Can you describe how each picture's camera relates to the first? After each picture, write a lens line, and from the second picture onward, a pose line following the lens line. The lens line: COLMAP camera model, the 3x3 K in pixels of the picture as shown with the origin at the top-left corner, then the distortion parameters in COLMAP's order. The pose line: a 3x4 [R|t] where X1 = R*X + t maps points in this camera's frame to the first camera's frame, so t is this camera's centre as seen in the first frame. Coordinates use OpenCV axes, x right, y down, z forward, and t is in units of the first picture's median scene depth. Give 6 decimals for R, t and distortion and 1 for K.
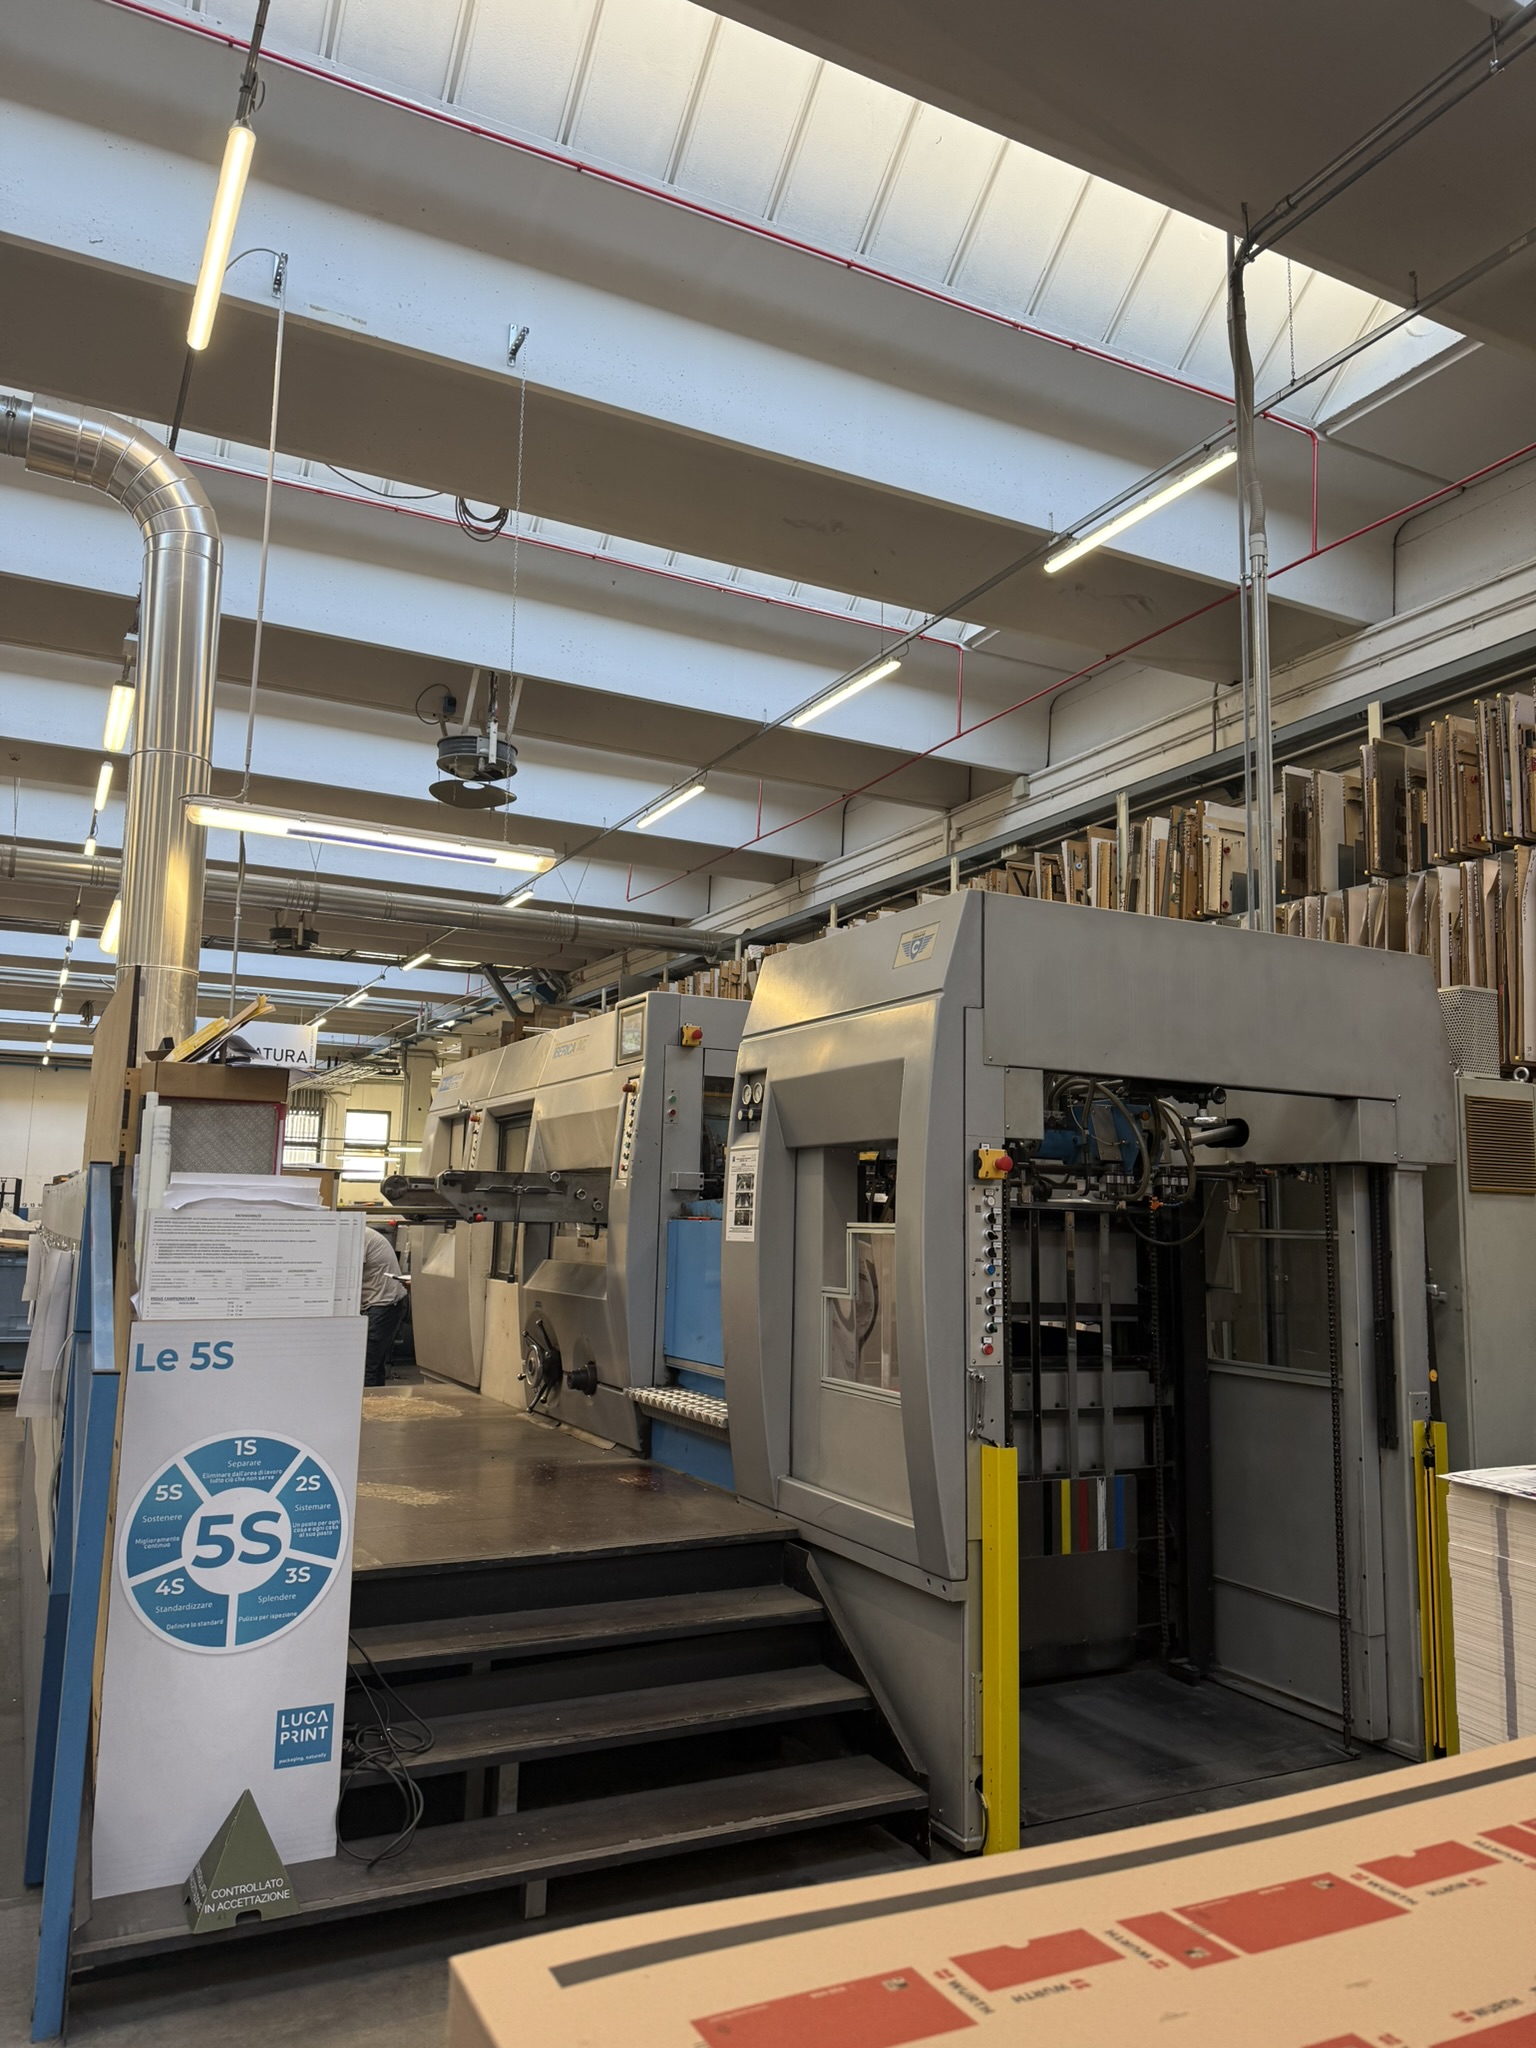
lens RADIAL K [[1441.0, 0, 749.2], [0, 1441.0, 1015.1], [0, 0, 1]] dist [0.134324, -0.242383]
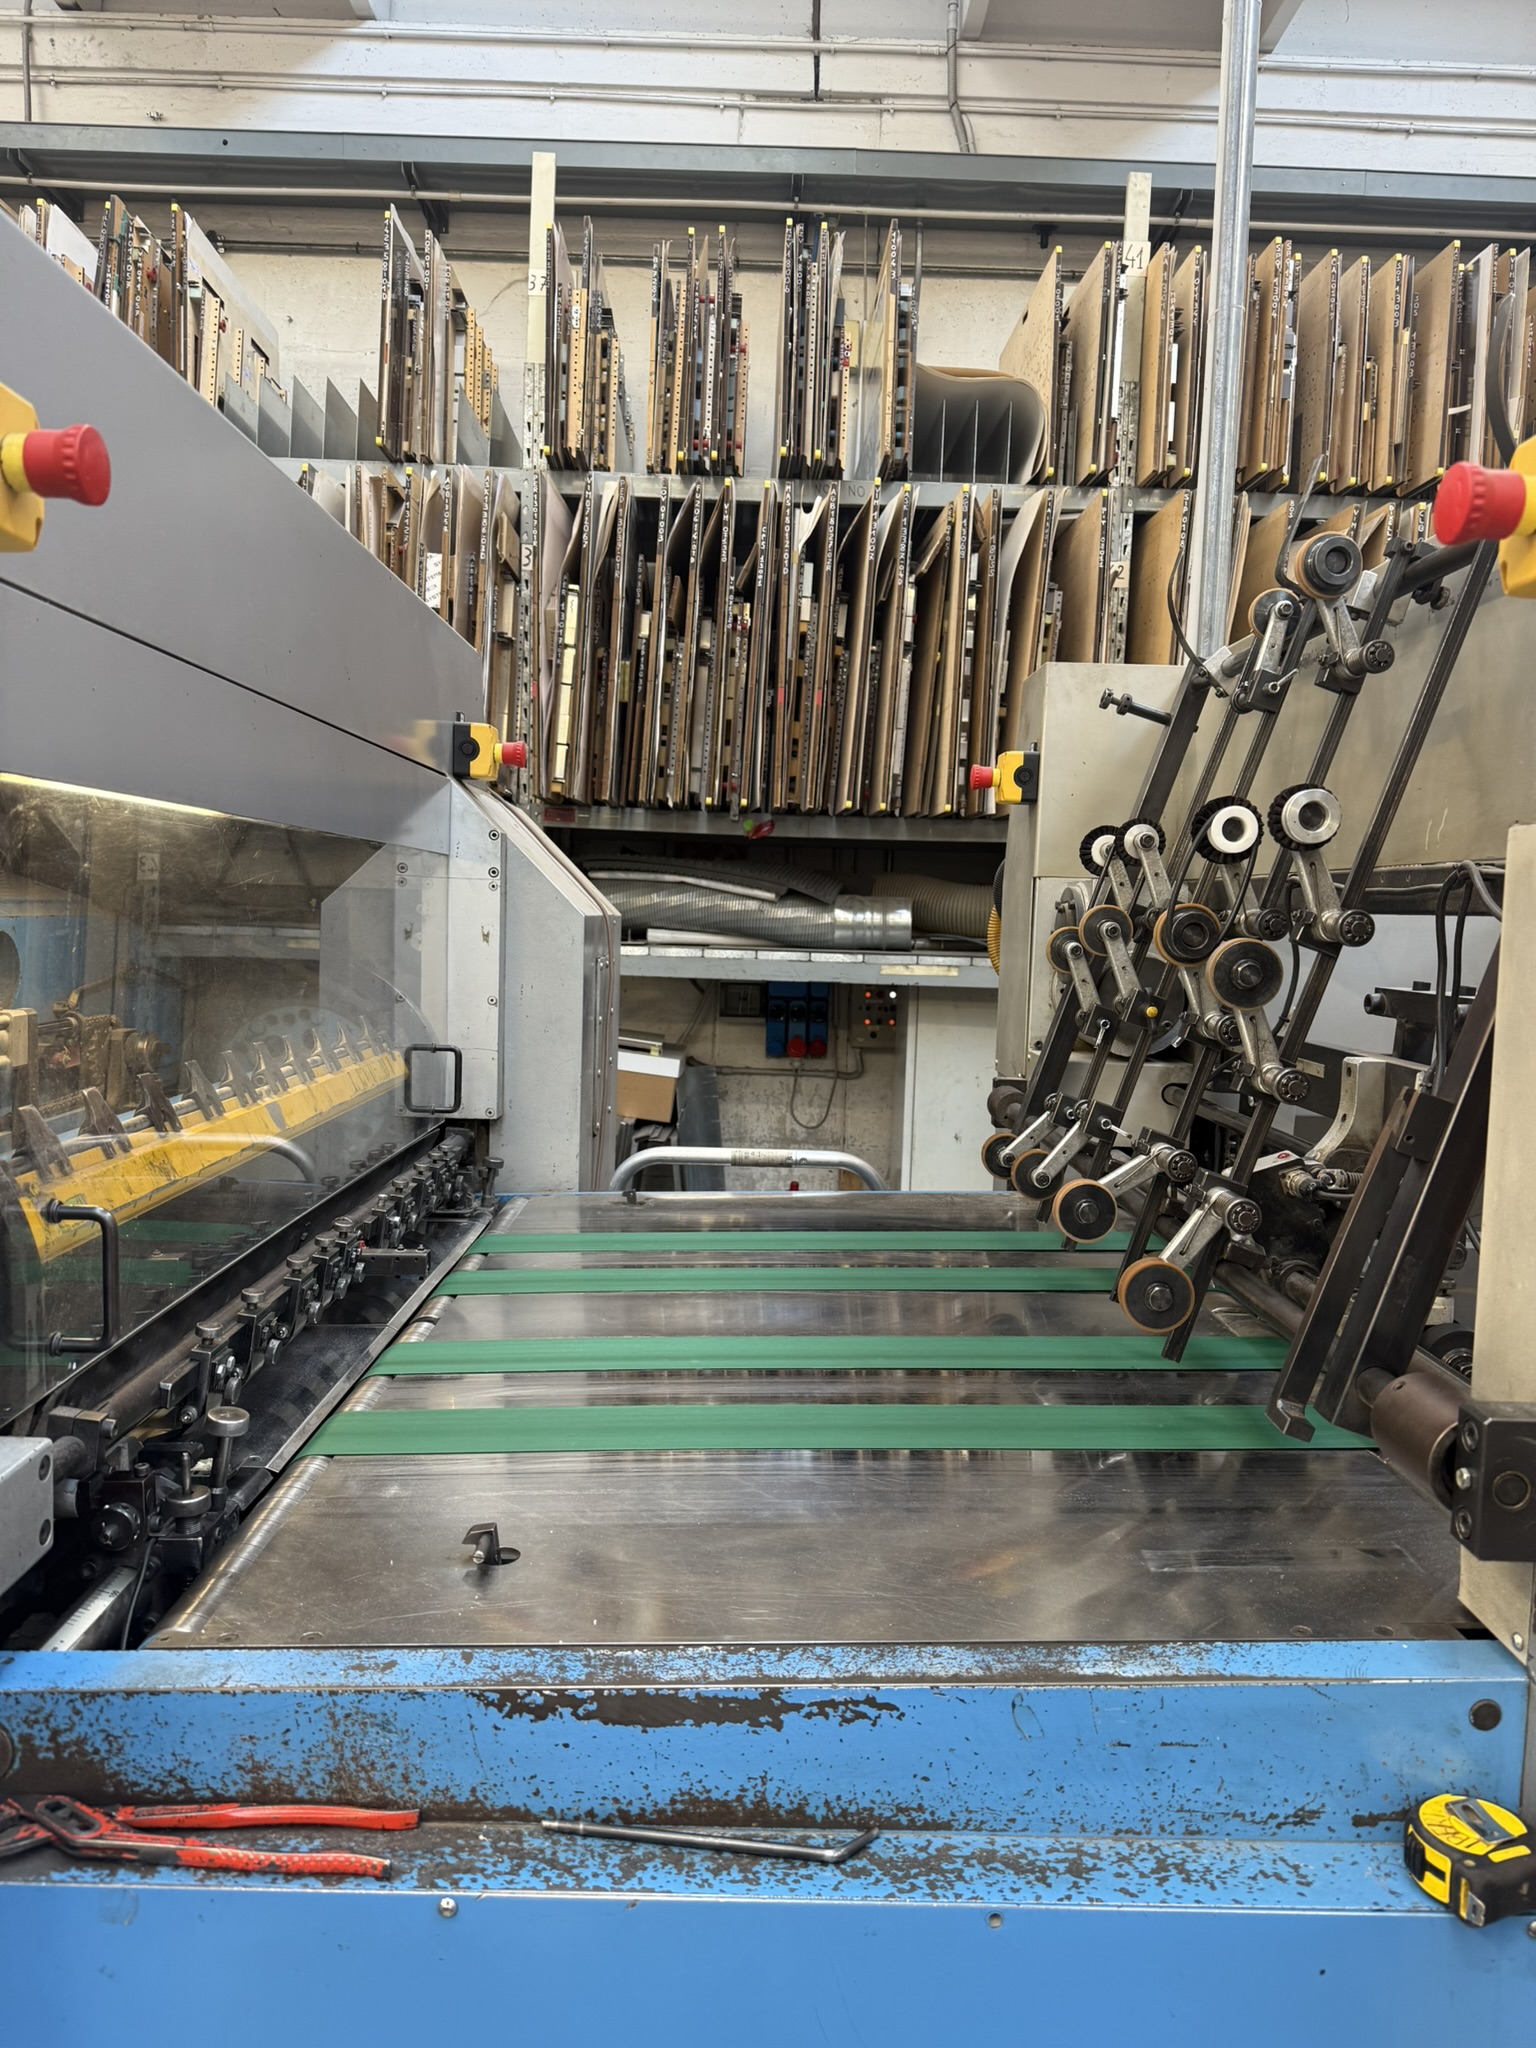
lens RADIAL K [[1426.5, 0, 760.0], [0, 1426.5, 1020.4], [0, 0, 1]] dist [0.051490, -0.065338]
pose [[0.434870, -0.080510, 0.896887, -0.162083], [-0.151826, 0.975181, 0.161153, 0.042350], [-0.887602, -0.206251, 0.411853, 1.134544]]
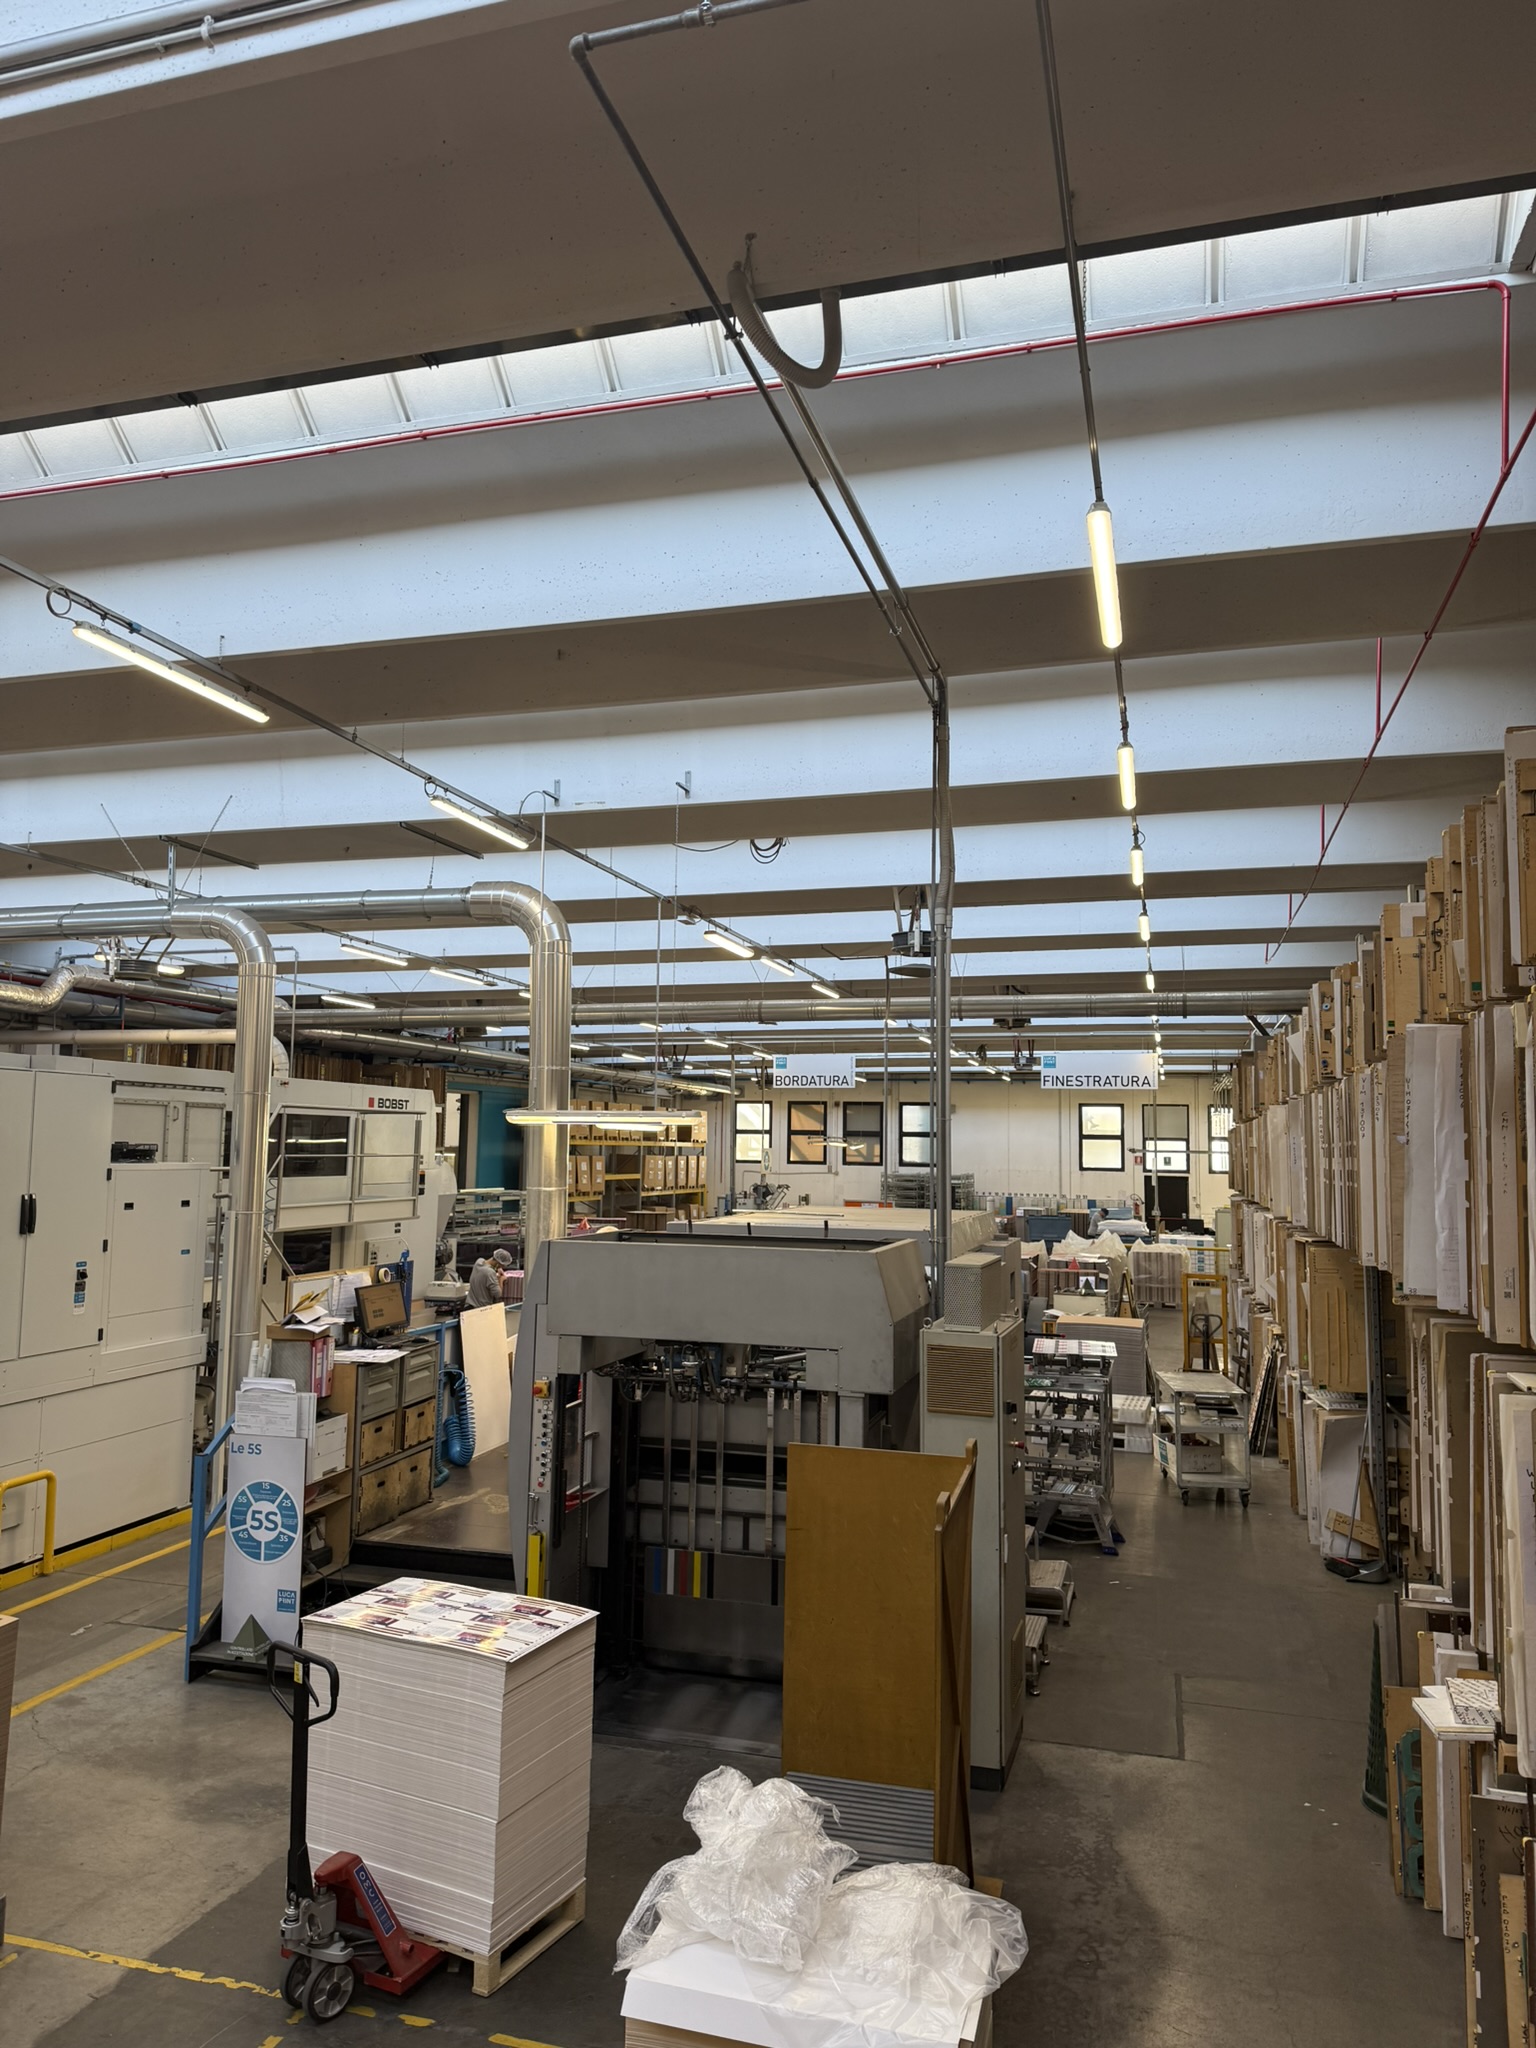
lens RADIAL K [[1422.7, 0, 768.0], [0, 1422.7, 1024.0], [0, 0, 1]] dist [0.069357, -0.105589]
pose [[0.732878, -0.070910, -0.676654, 1.505580], [0.099773, 0.995003, 0.003791, -0.316771], [0.673004, -0.070290, 0.736291, -0.156193]]
